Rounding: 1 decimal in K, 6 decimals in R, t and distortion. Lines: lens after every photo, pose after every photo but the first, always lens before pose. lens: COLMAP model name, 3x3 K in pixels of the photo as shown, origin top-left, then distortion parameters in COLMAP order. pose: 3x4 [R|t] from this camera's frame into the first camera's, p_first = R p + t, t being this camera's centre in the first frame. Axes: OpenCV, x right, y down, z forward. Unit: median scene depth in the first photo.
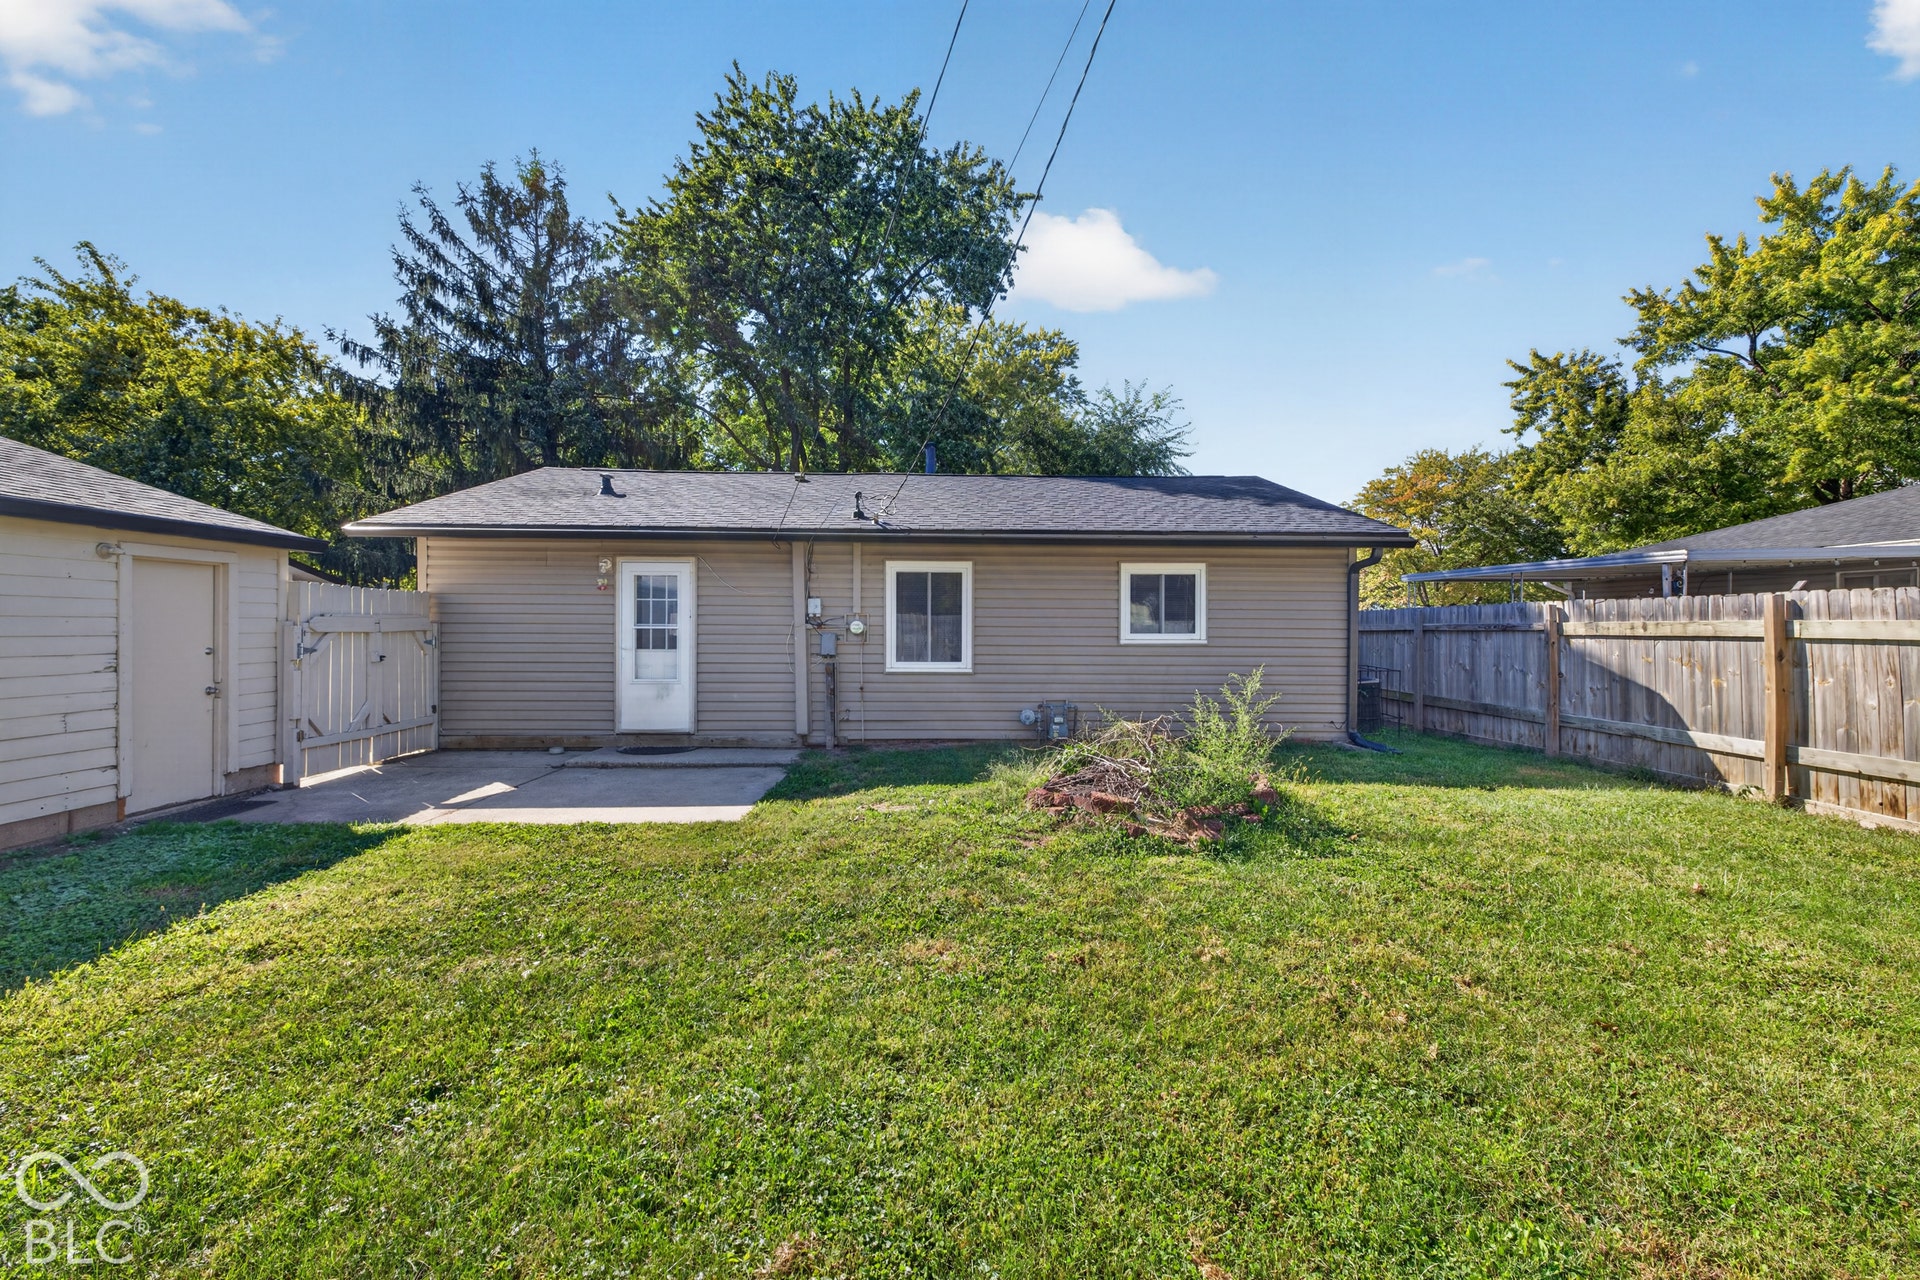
lens RADIAL K [[789.6, 0, 951.1], [0, 789.6, 624.6], [0, 0, 1]] dist [0.003838, -0.000635]
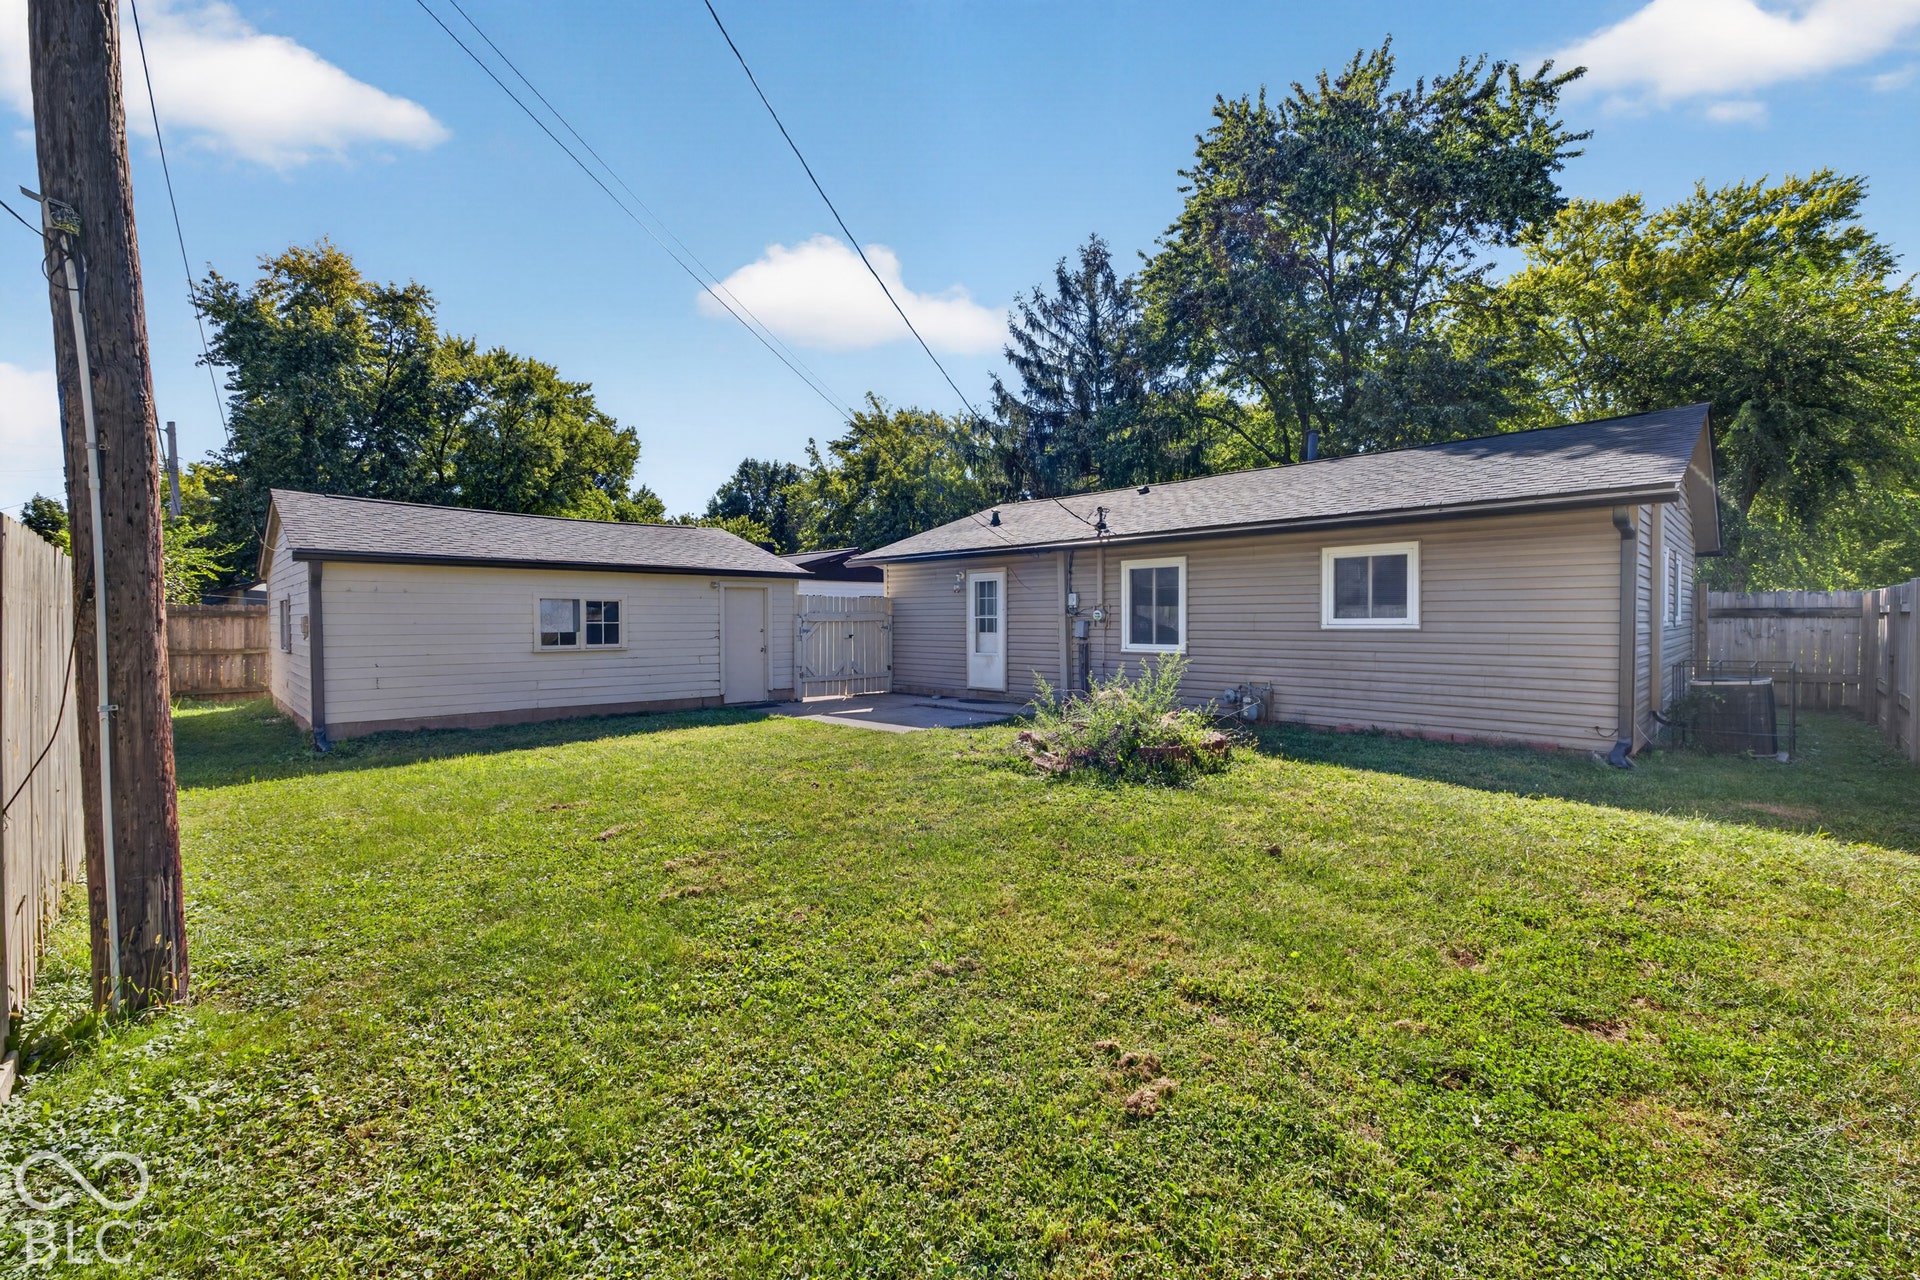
lens RADIAL K [[789.6, 0, 955.7], [0, 789.6, 631.1], [0, 0, 1]] dist [0.003838, -0.000635]
pose [[0.675691, 0.002798, -0.737180, 0.643610], [0.010765, 0.999849, 0.013662, 0.008524], [0.737106, -0.017167, 0.675559, -0.015756]]
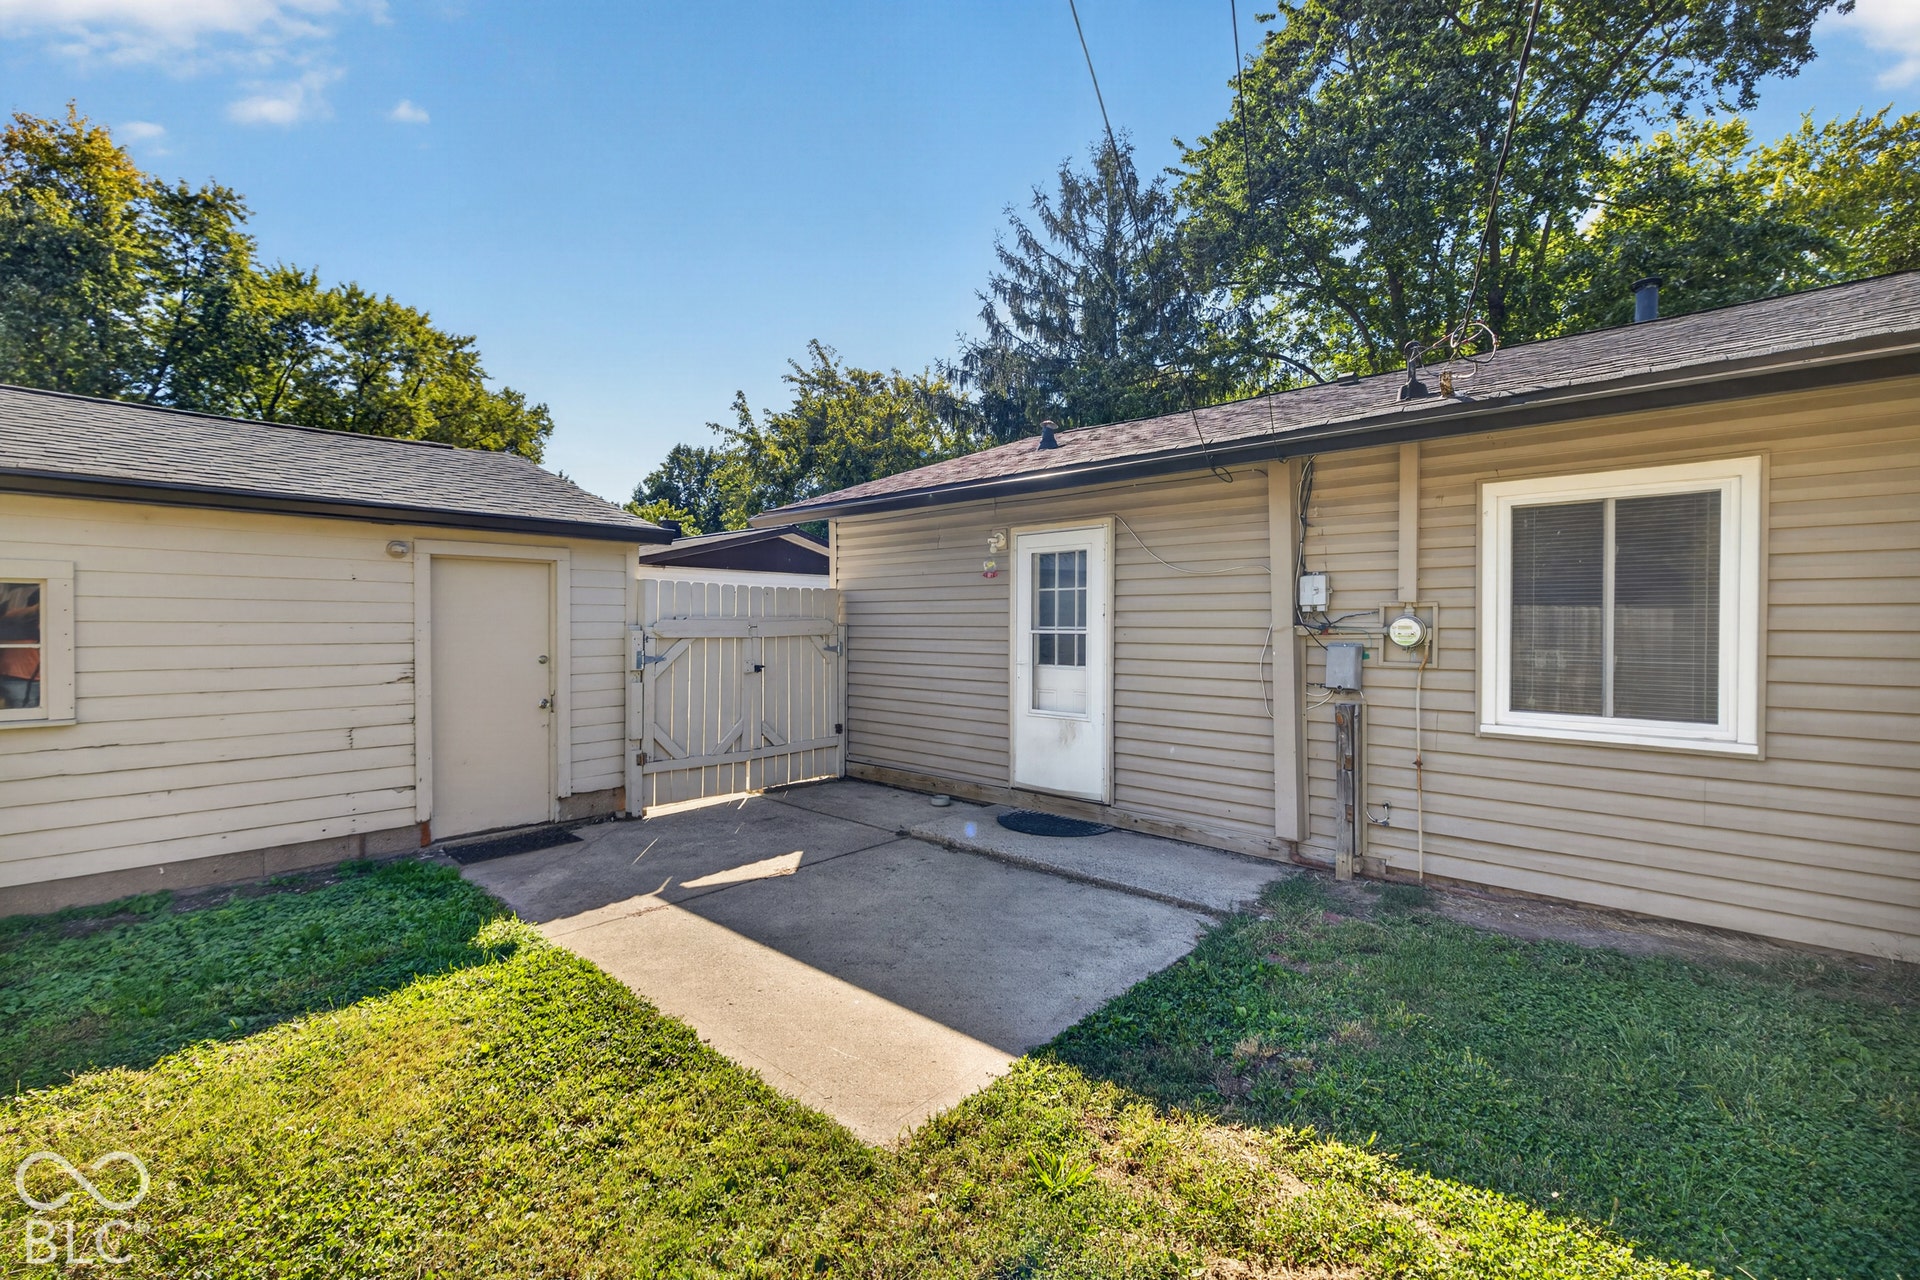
lens RADIAL K [[789.6, 0, 954.1], [0, 789.6, 633.1], [0, 0, 1]] dist [0.003838, -0.000635]
pose [[0.720688, 0.003927, -0.693249, 0.012447], [0.004891, 0.999930, 0.010750, -0.002541], [0.693243, -0.011138, 0.720618, 0.468806]]
